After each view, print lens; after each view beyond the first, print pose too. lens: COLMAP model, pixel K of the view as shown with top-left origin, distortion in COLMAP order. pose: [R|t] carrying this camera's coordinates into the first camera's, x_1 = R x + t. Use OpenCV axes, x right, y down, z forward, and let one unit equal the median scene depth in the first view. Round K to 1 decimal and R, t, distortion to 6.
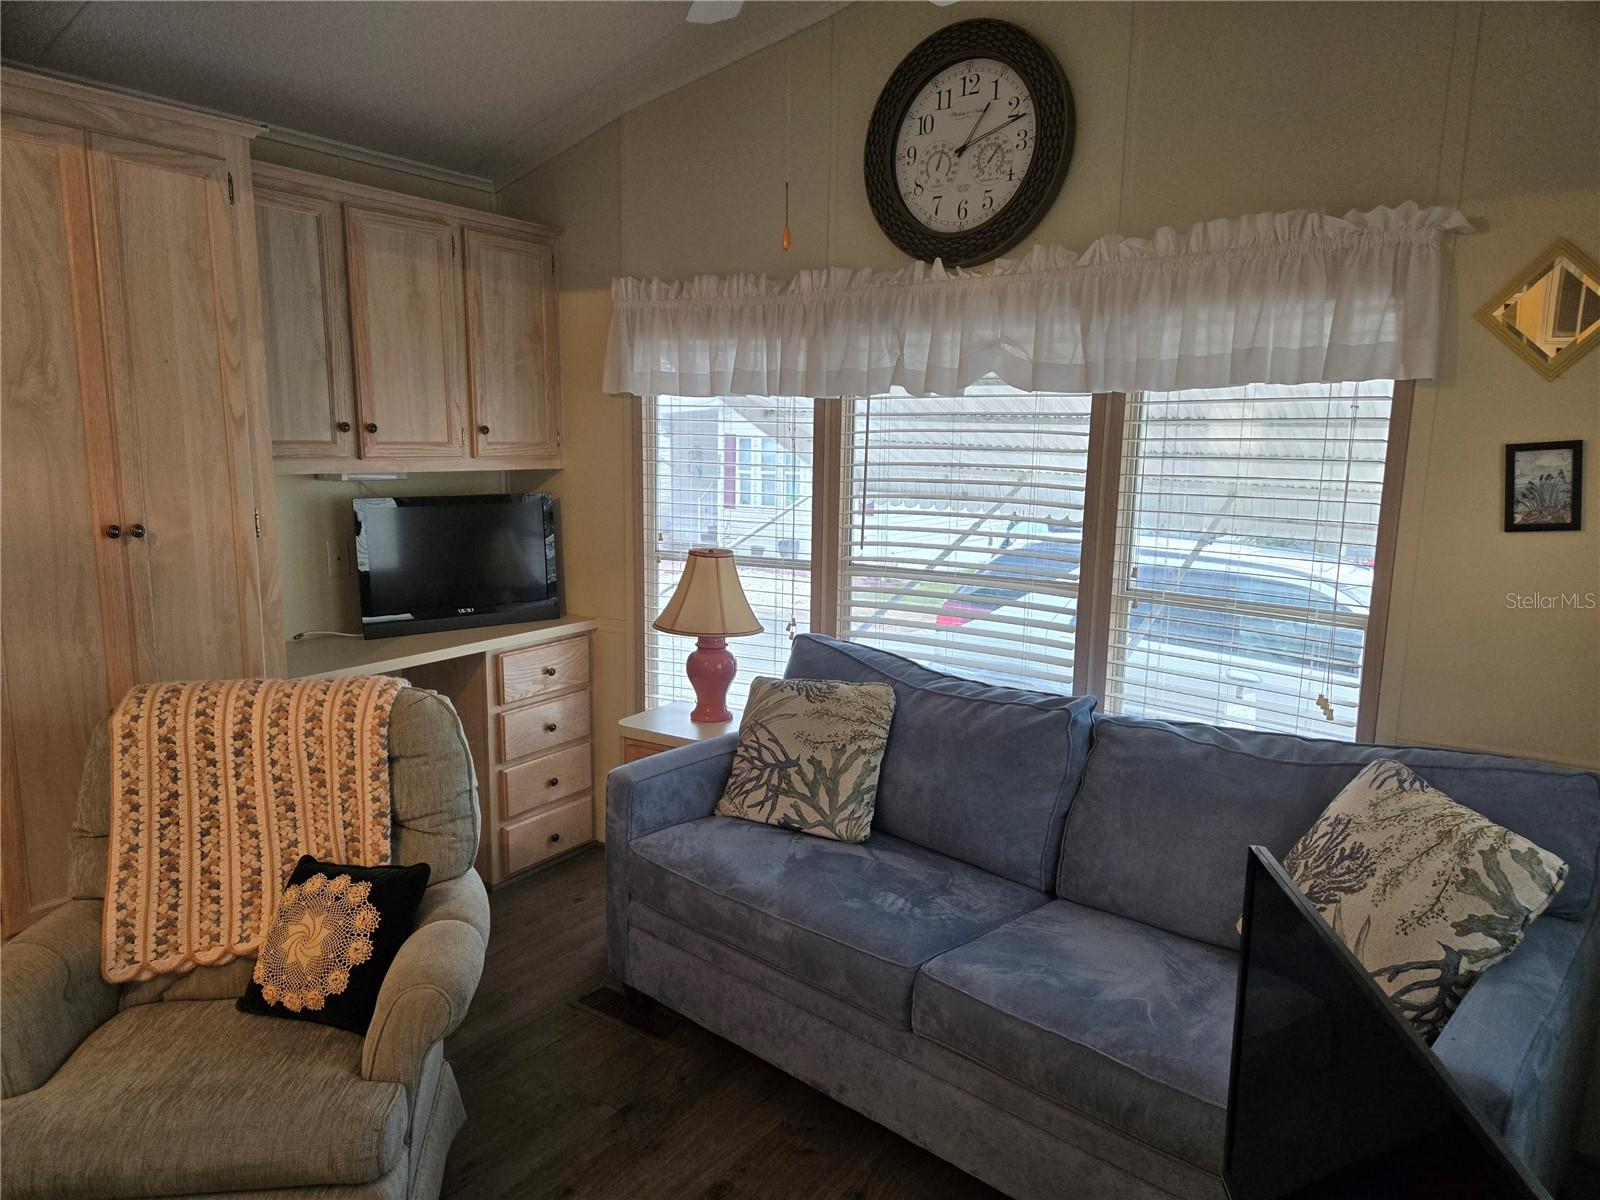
lens RADIAL K [[1073.5, 0, 796.2], [0, 1073.5, 604.6], [0, 0, 1]] dist [0.090563, -0.079512]
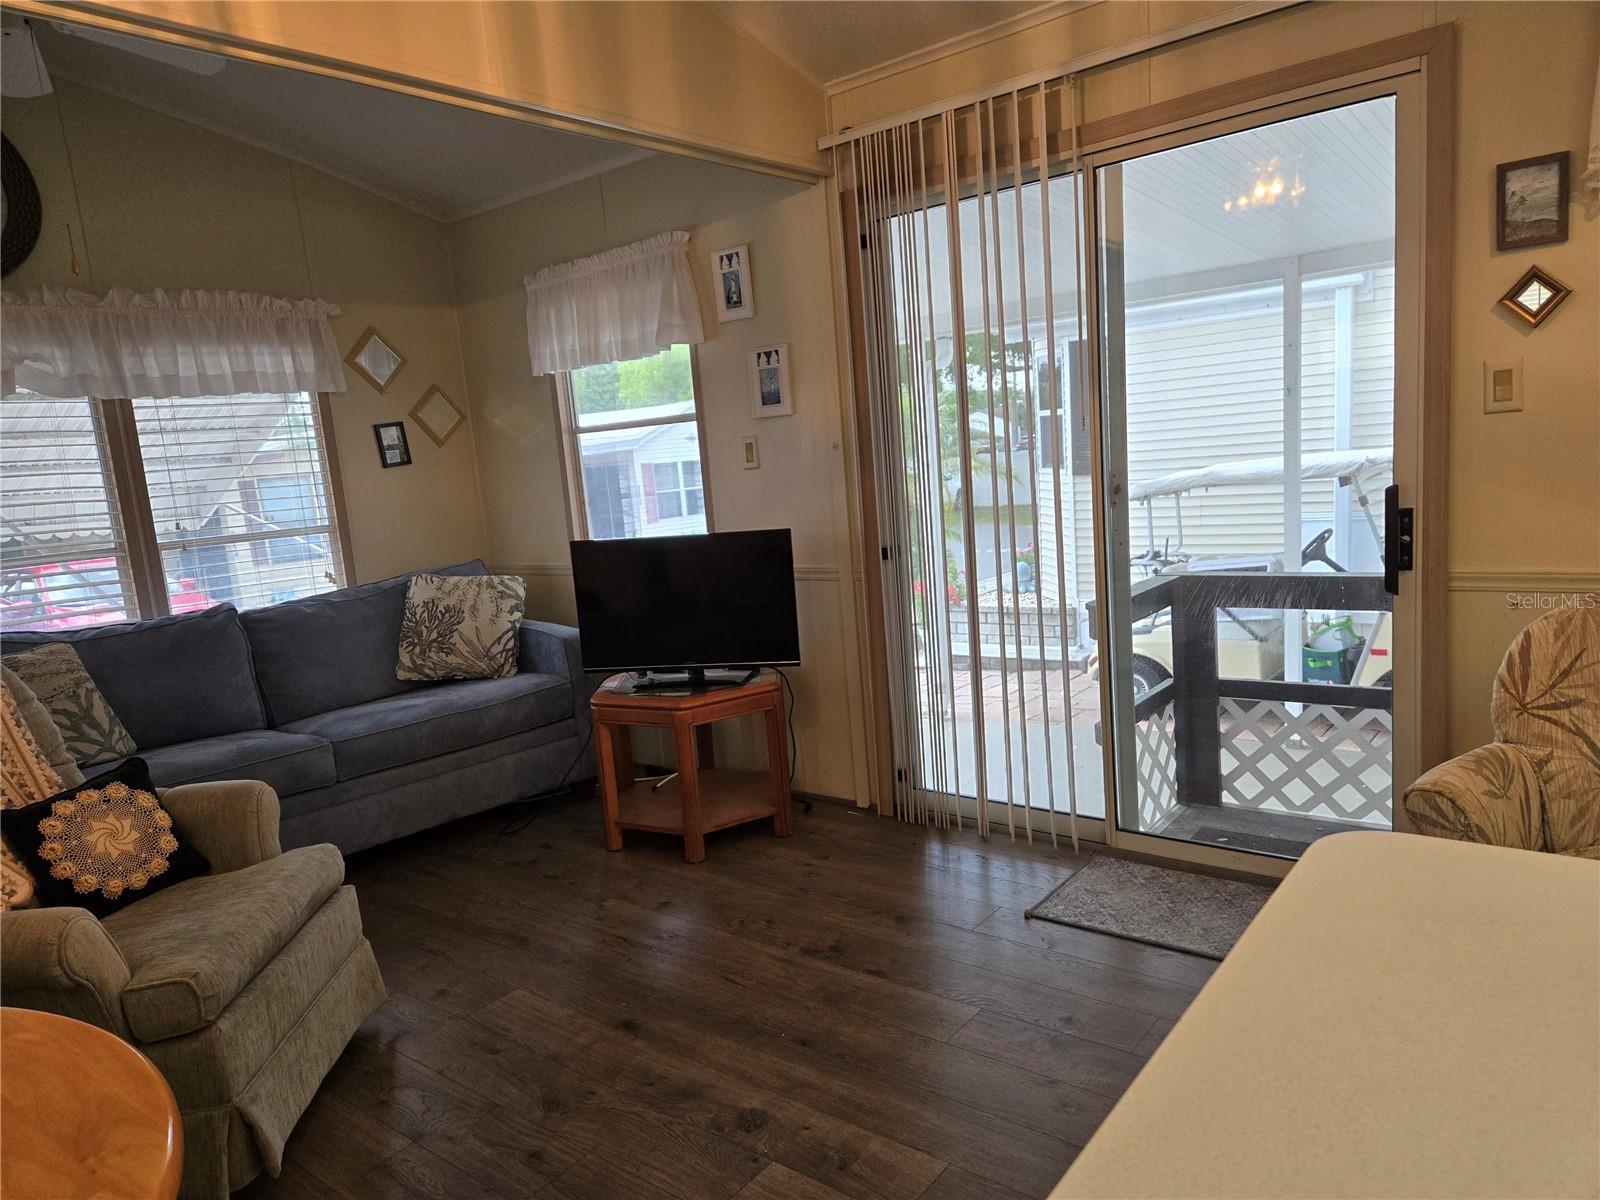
lens RADIAL K [[1094.1, 0, 806.7], [0, 1094.1, 617.8], [0, 0, 1]] dist [0.103873, -0.090592]
pose [[0.047486, -0.167594, 0.984712, -1.092754], [0.240997, 0.958623, 0.151532, 0.059918], [-0.969363, 0.230117, 0.085911, 0.102781]]
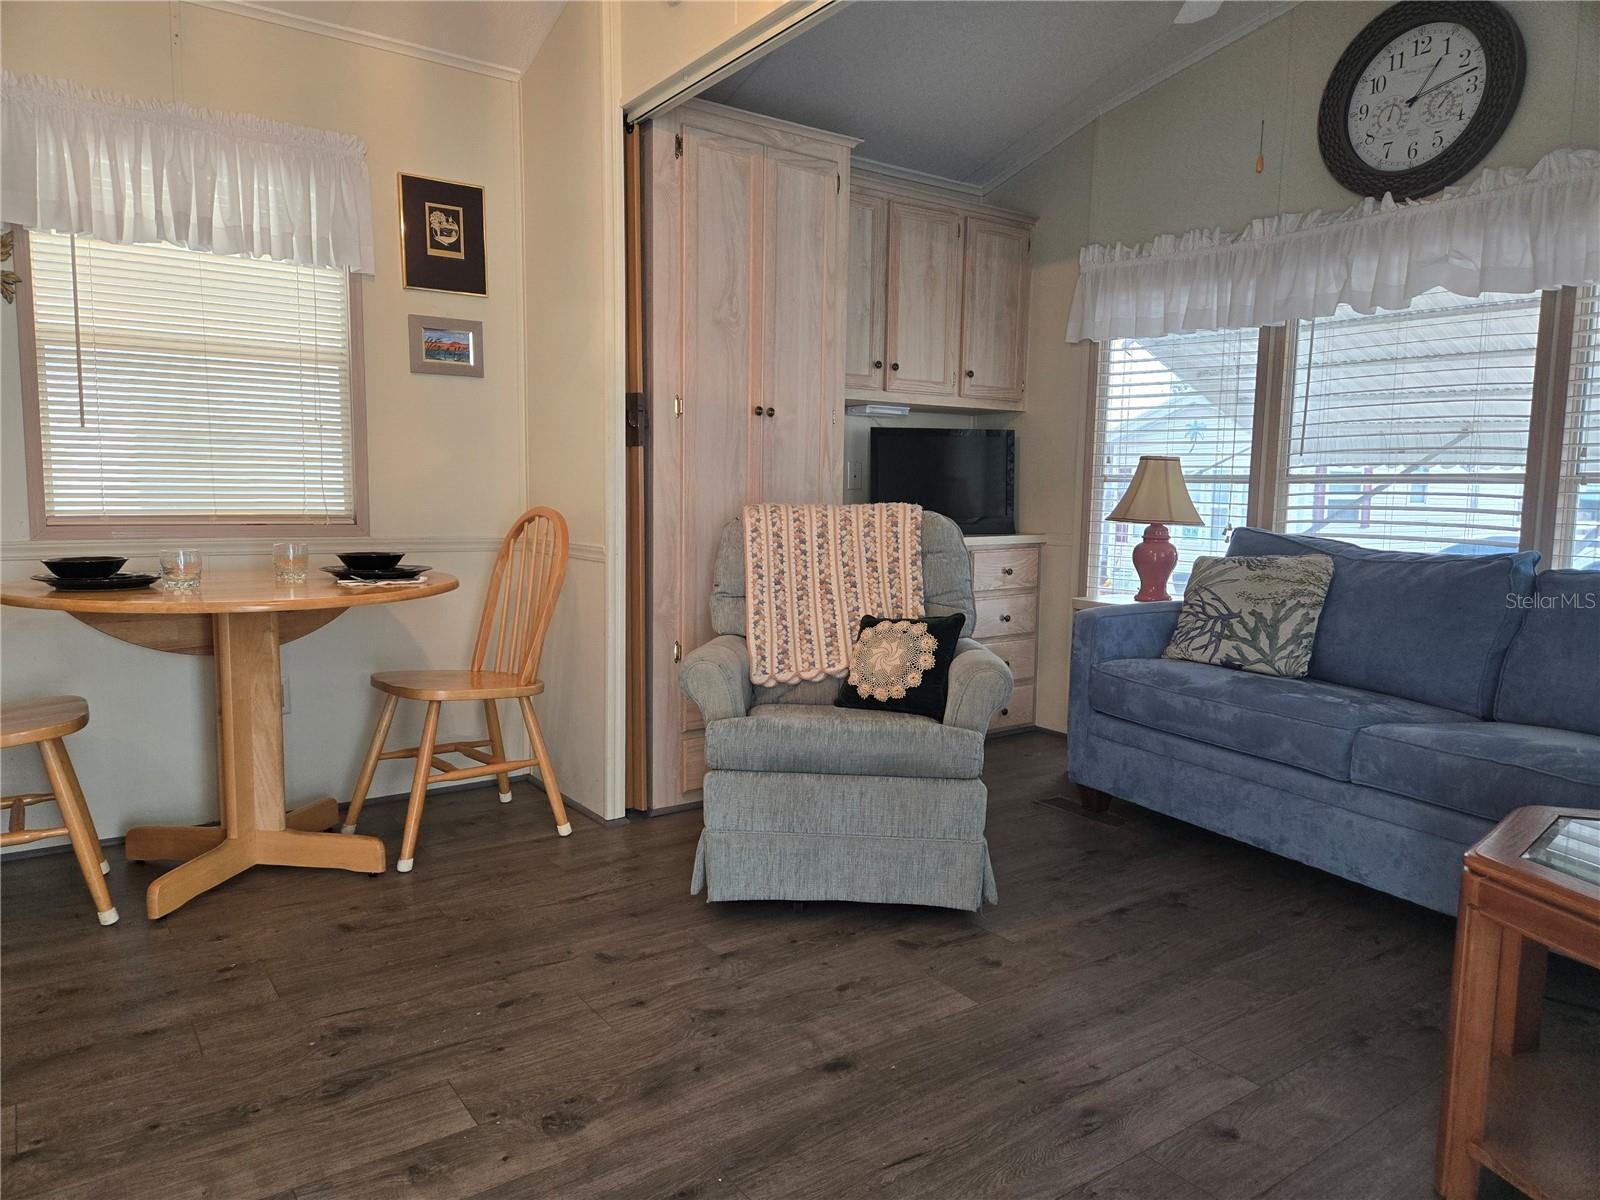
lens RADIAL K [[1078.7, 0, 791.6], [0, 1078.7, 598.0], [0, 0, 1]] dist [0.093522, -0.088606]
pose [[0.941619, 0.035461, -0.334808, -0.060376], [-0.057965, 0.996664, -0.057462, 0.224368], [0.331653, 0.073514, 0.940533, -0.297618]]
